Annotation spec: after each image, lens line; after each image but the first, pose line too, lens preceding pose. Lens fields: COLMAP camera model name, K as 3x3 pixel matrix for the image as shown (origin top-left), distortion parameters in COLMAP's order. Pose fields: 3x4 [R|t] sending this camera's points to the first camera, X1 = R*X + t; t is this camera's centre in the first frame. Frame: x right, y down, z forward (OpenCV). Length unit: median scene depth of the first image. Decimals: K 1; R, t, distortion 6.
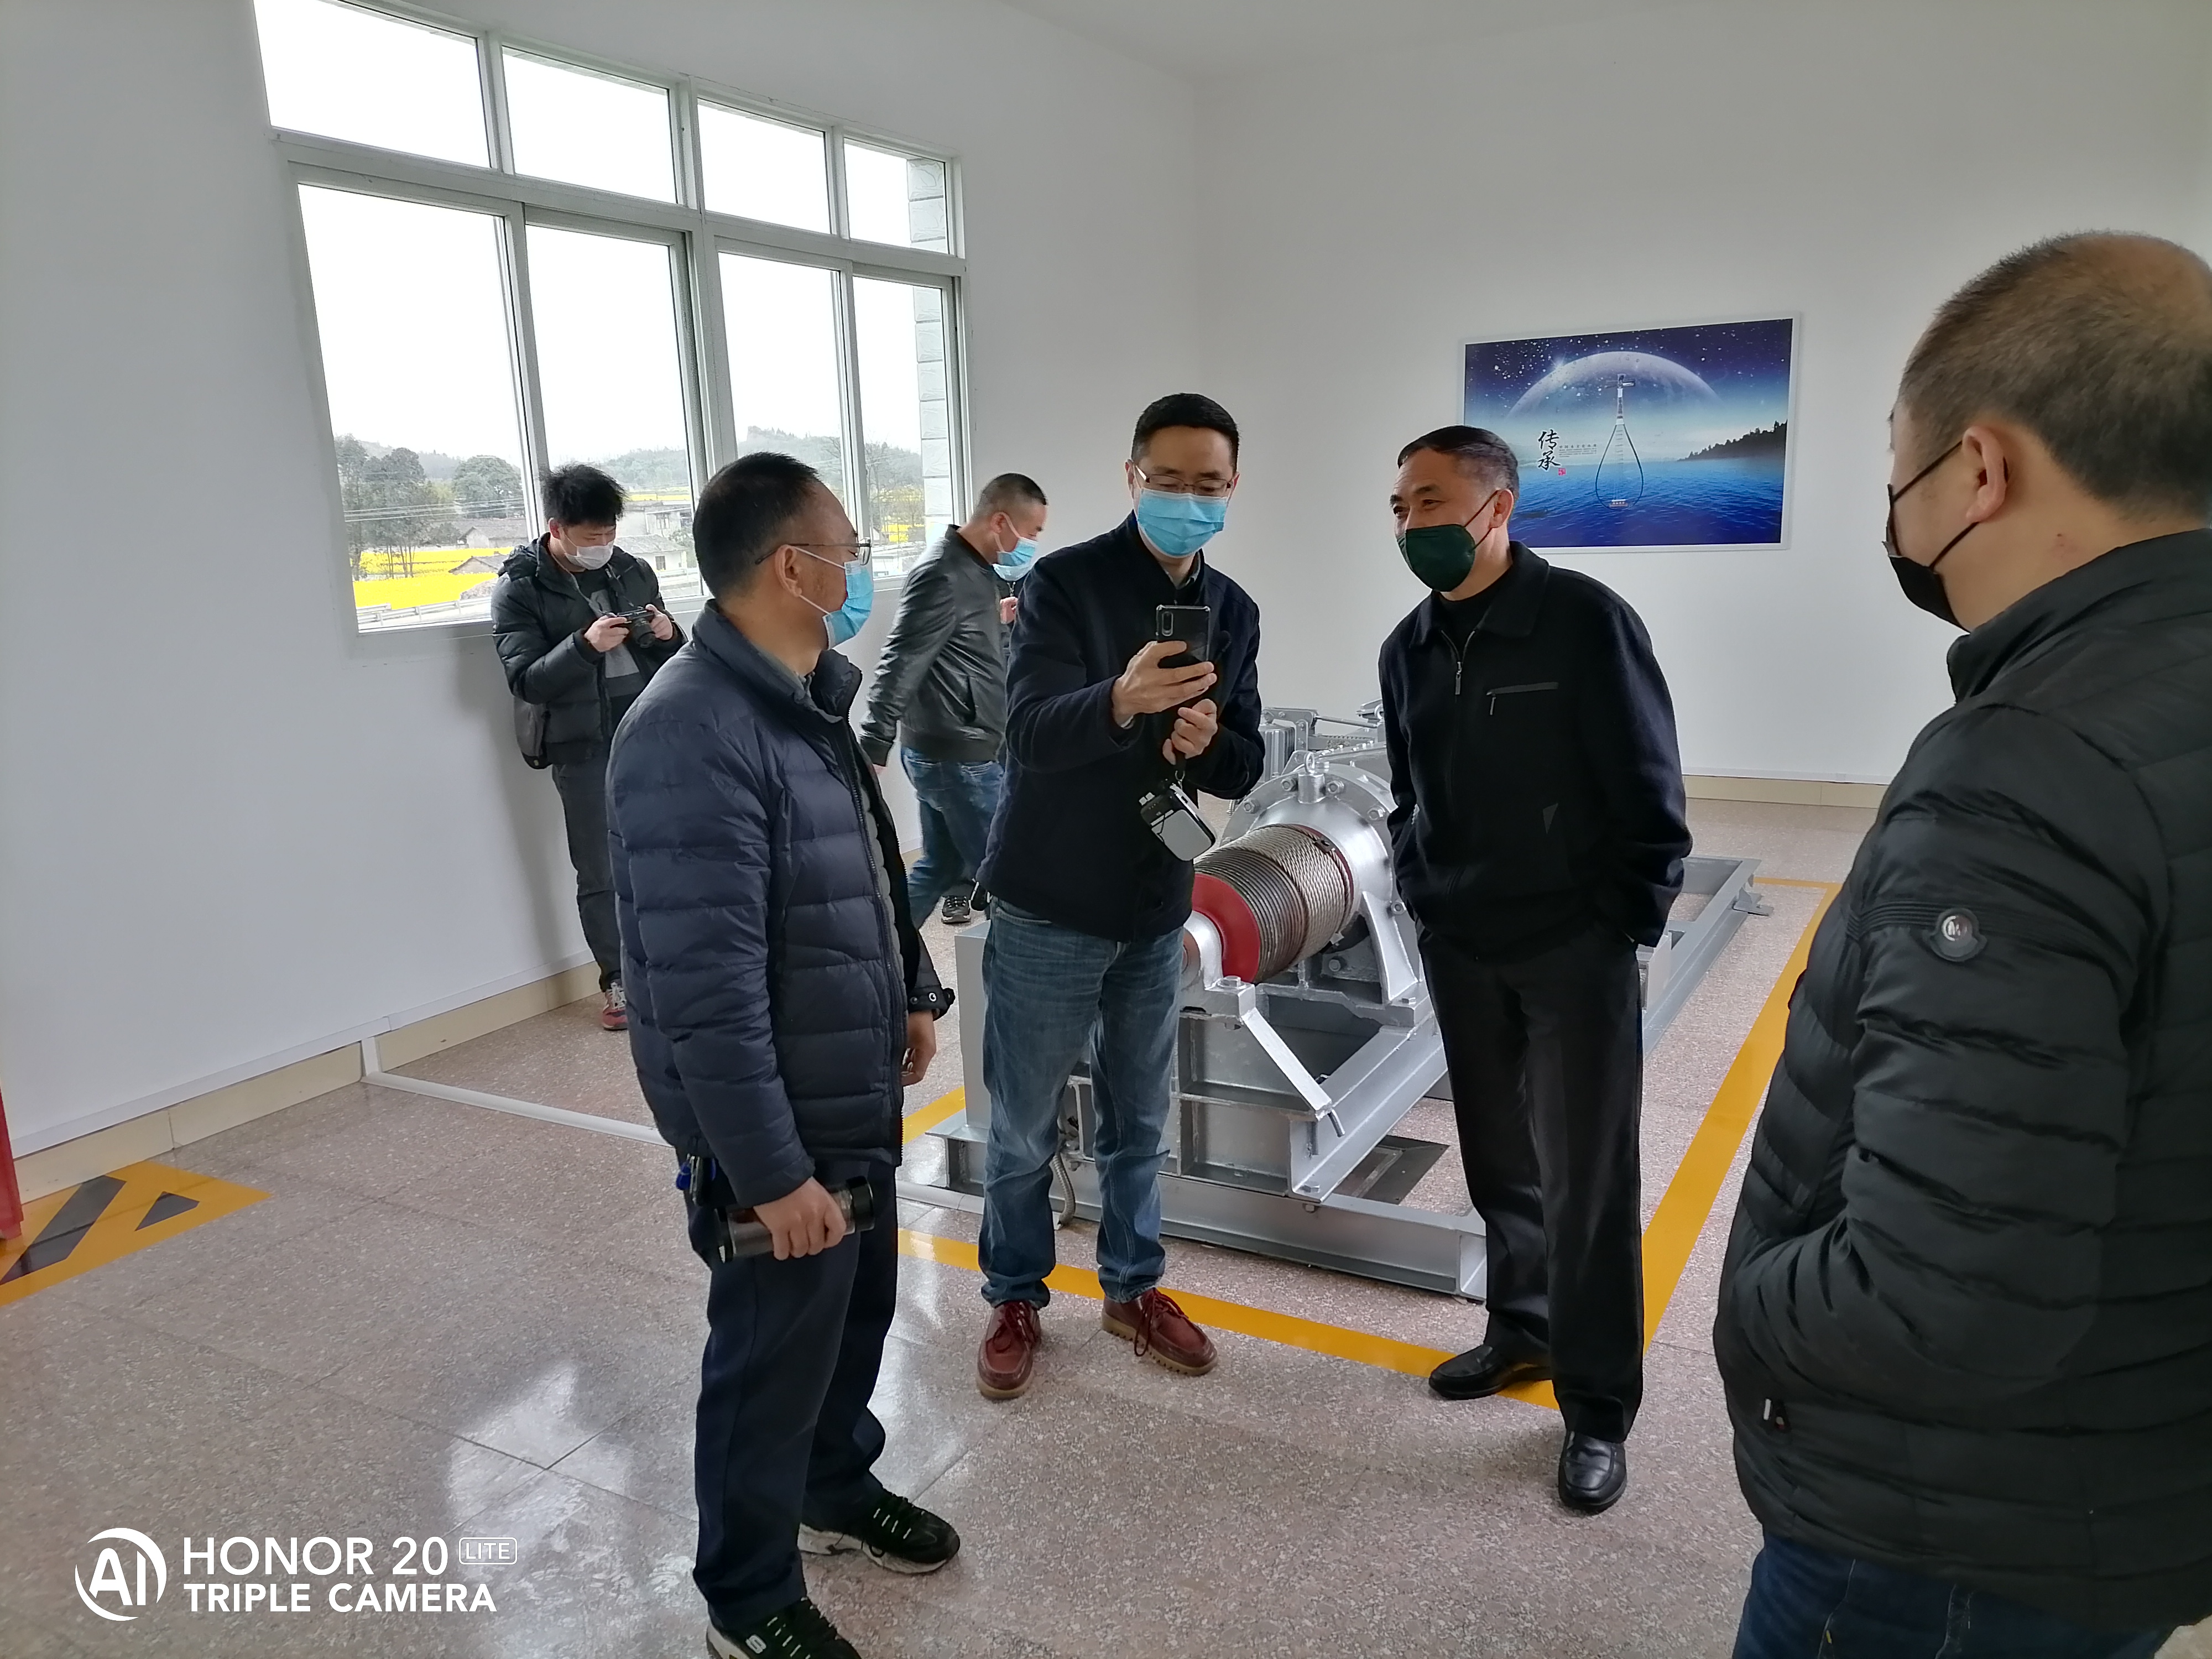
lens RADIAL K [[1618.3, 0, 1106.0], [0, 1618.3, 829.5], [0, 0, 1]] dist [-0.002972, 0.045456]
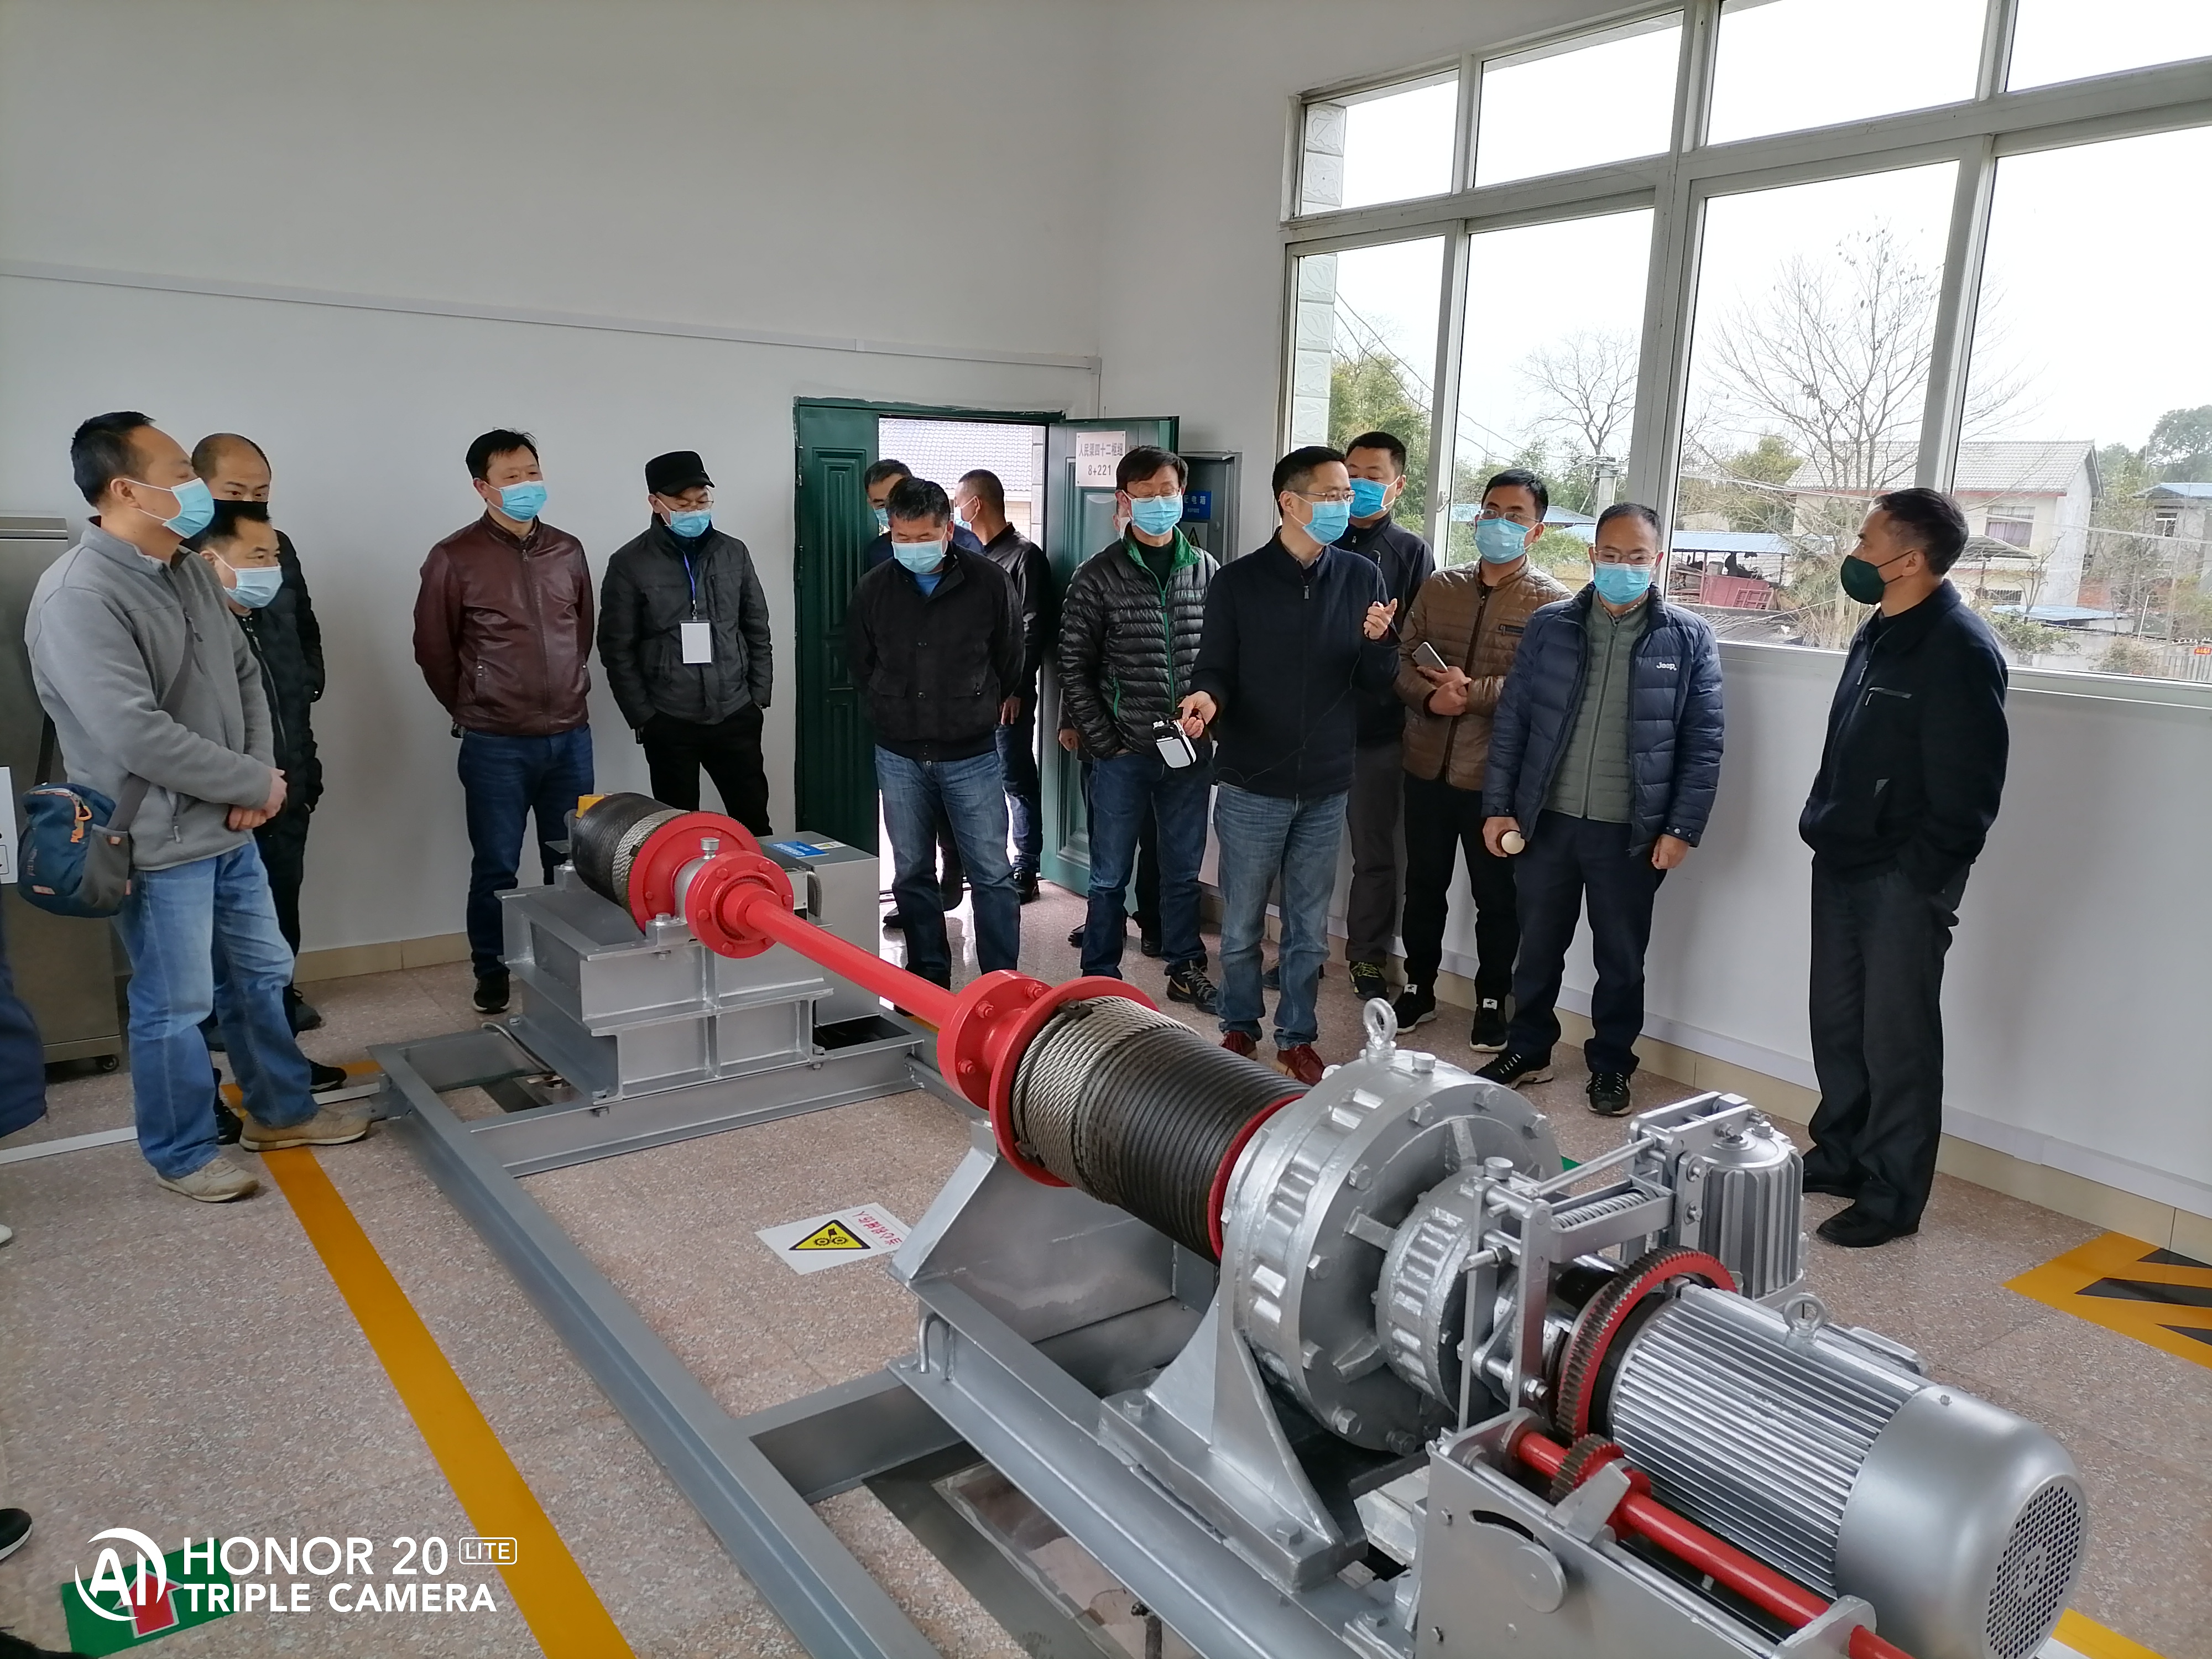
lens RADIAL K [[1618.3, 0, 1106.0], [0, 1618.3, 829.5], [0, 0, 1]] dist [-0.002972, 0.045456]
pose [[-0.410833, 0.214922, -0.886016, 0.750602], [-0.193766, 0.929033, 0.315203, -0.303877], [0.890882, 0.301176, -0.340032, 1.273043]]
